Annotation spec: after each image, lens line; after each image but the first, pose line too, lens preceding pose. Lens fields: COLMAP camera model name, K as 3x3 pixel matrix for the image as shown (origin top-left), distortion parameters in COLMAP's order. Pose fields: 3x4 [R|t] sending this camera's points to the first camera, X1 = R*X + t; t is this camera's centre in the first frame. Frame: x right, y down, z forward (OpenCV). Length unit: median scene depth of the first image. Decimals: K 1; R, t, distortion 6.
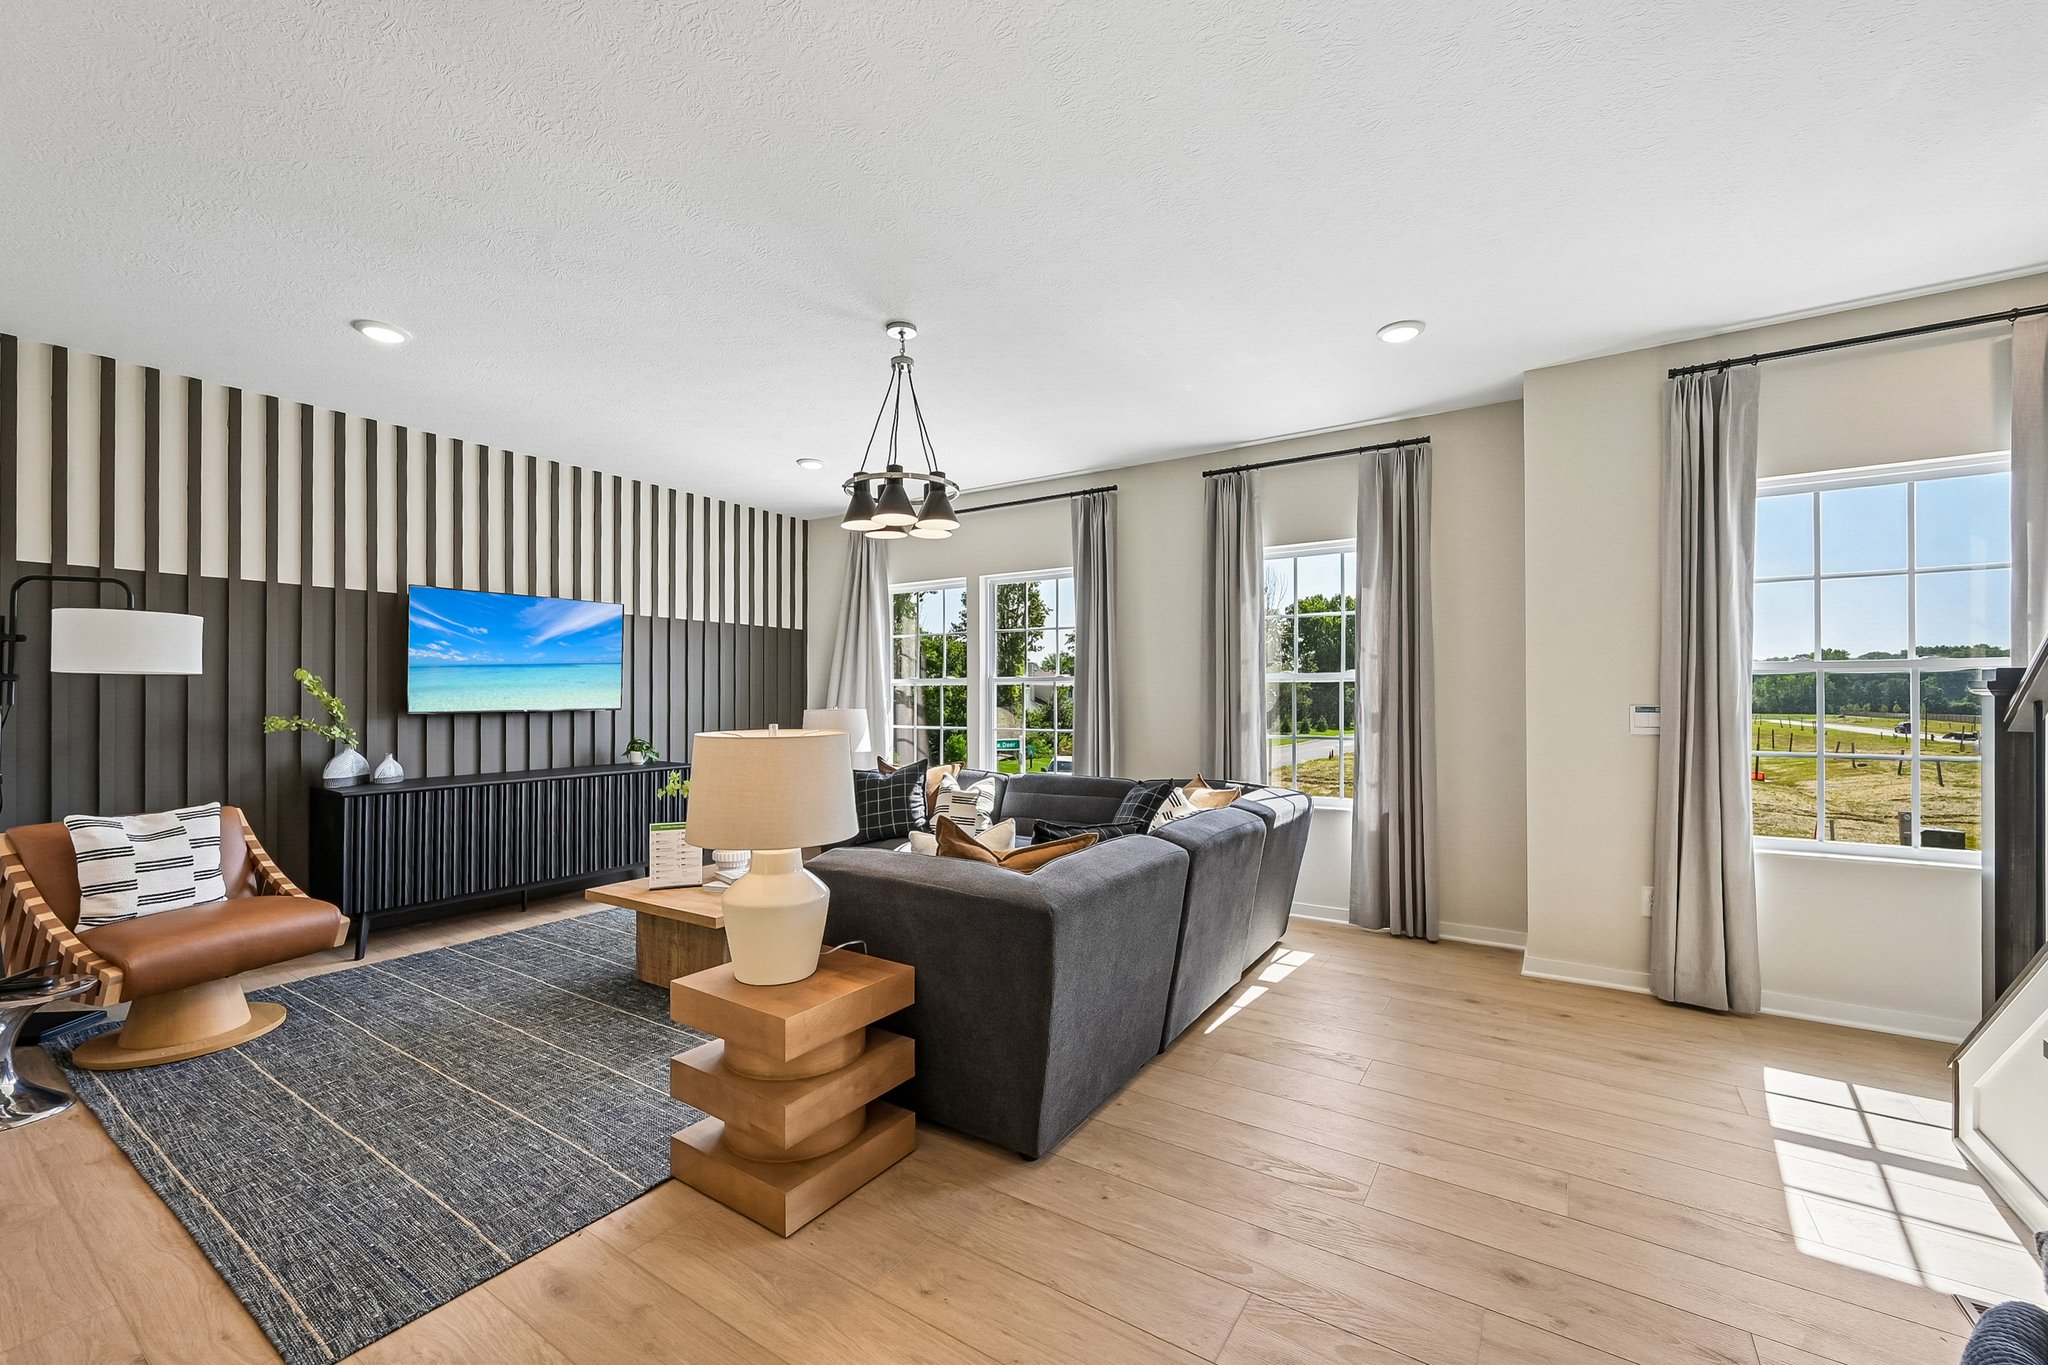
lens RADIAL K [[812.7, 0, 1022.9], [0, 812.7, 692.1], [0, 0, 1]] dist [0.003503, 0.000148]
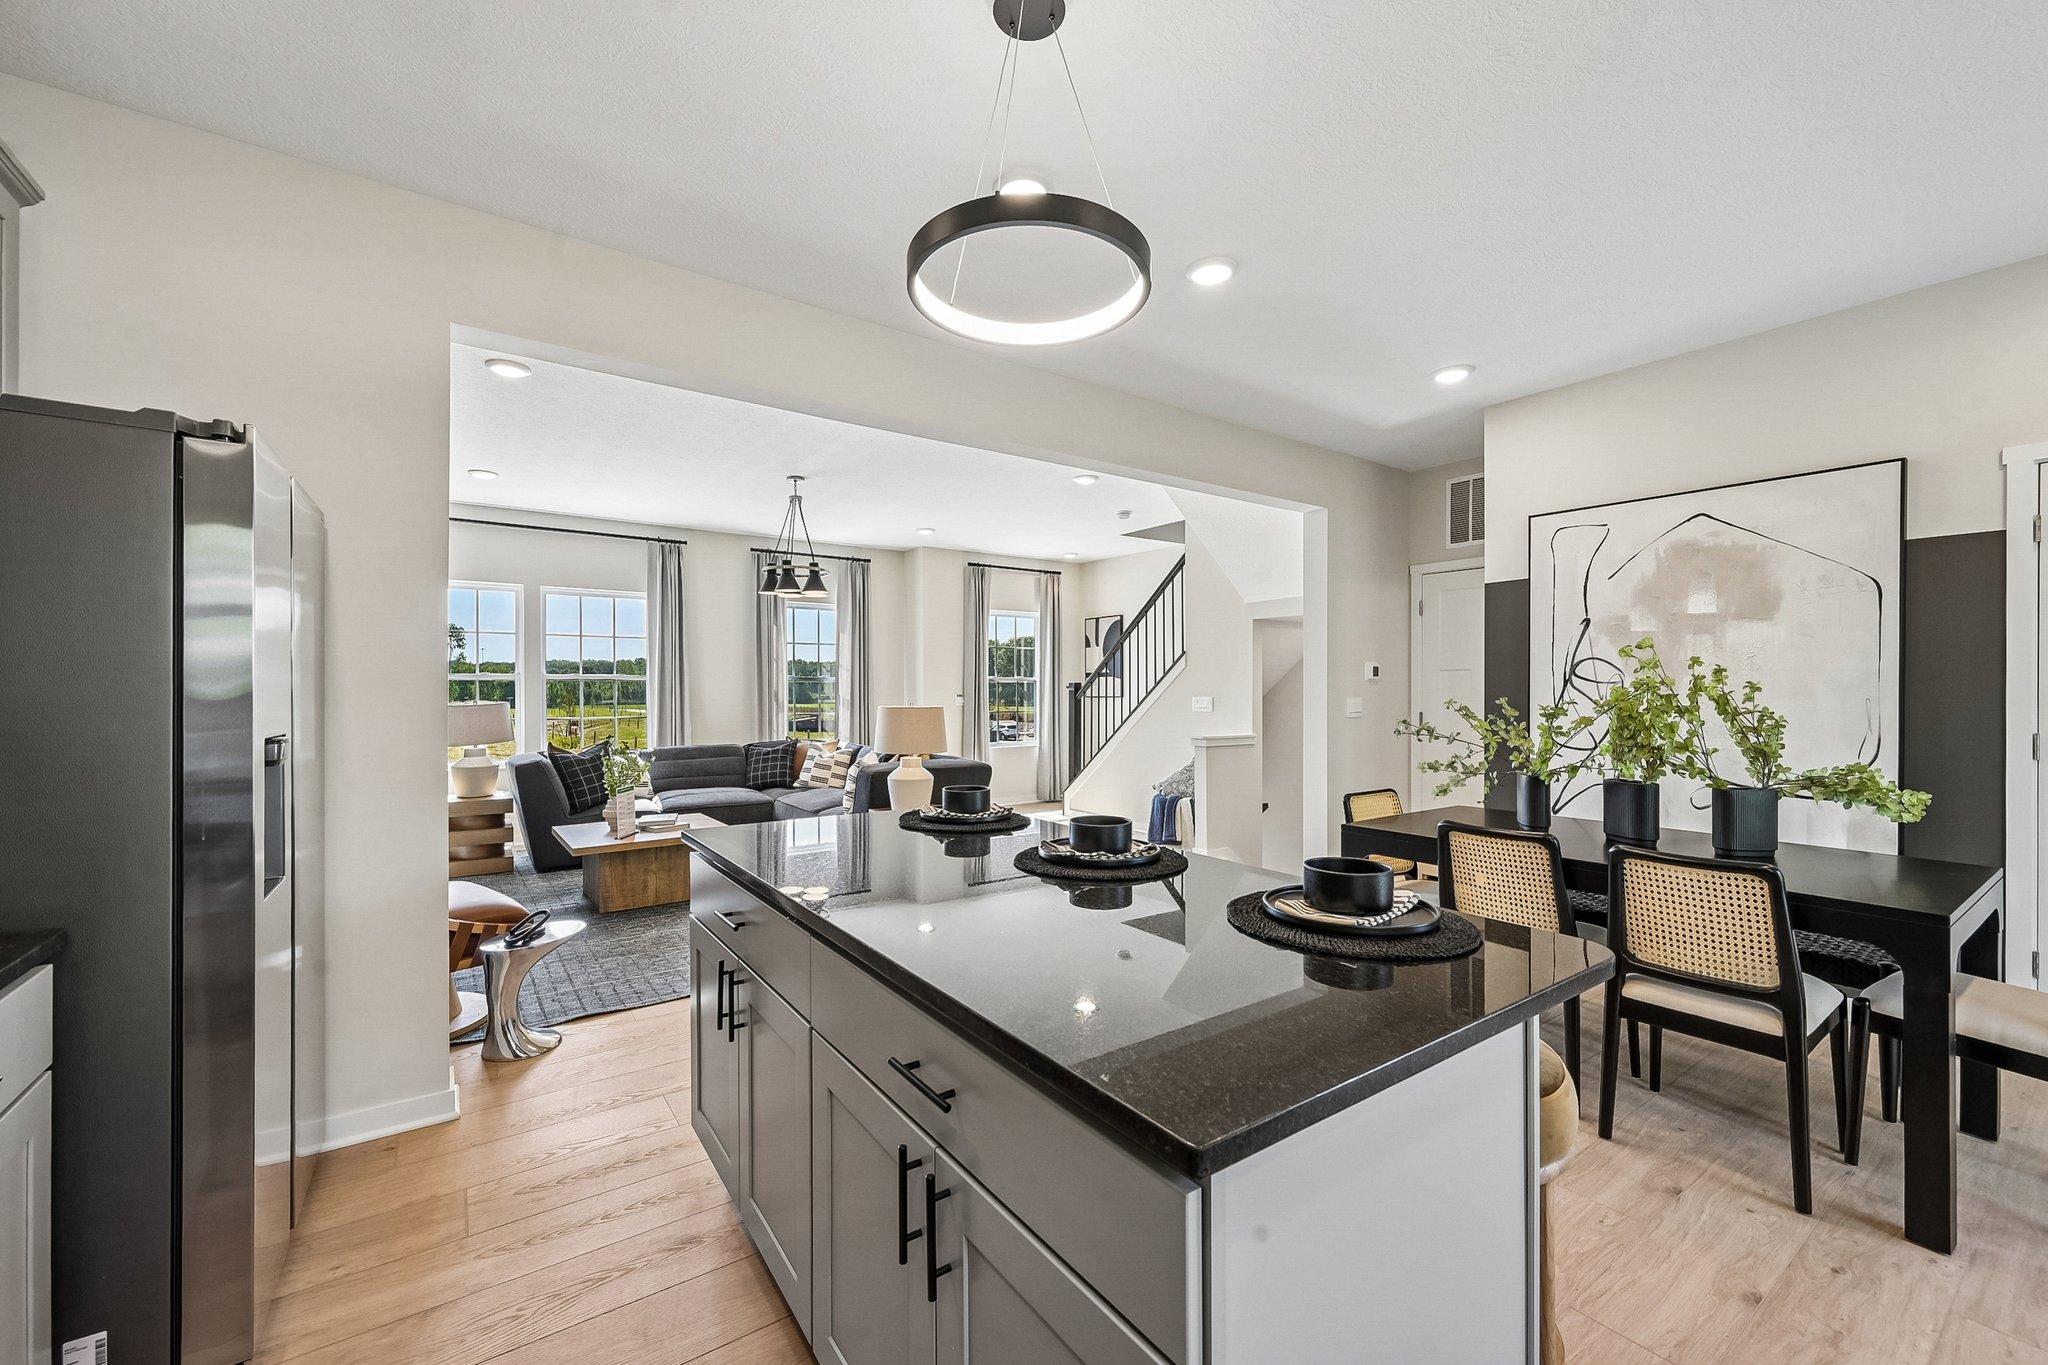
lens RADIAL K [[812.7, 0, 1010.1], [0, 812.7, 688.4], [0, 0, 1]] dist [0.003503, 0.000148]
pose [[0.377555, -0.000798, 0.925987, -1.553547], [-0.006992, 0.999969, 0.003713, -0.011129], [-0.925961, -0.007876, 0.377537, -0.084570]]
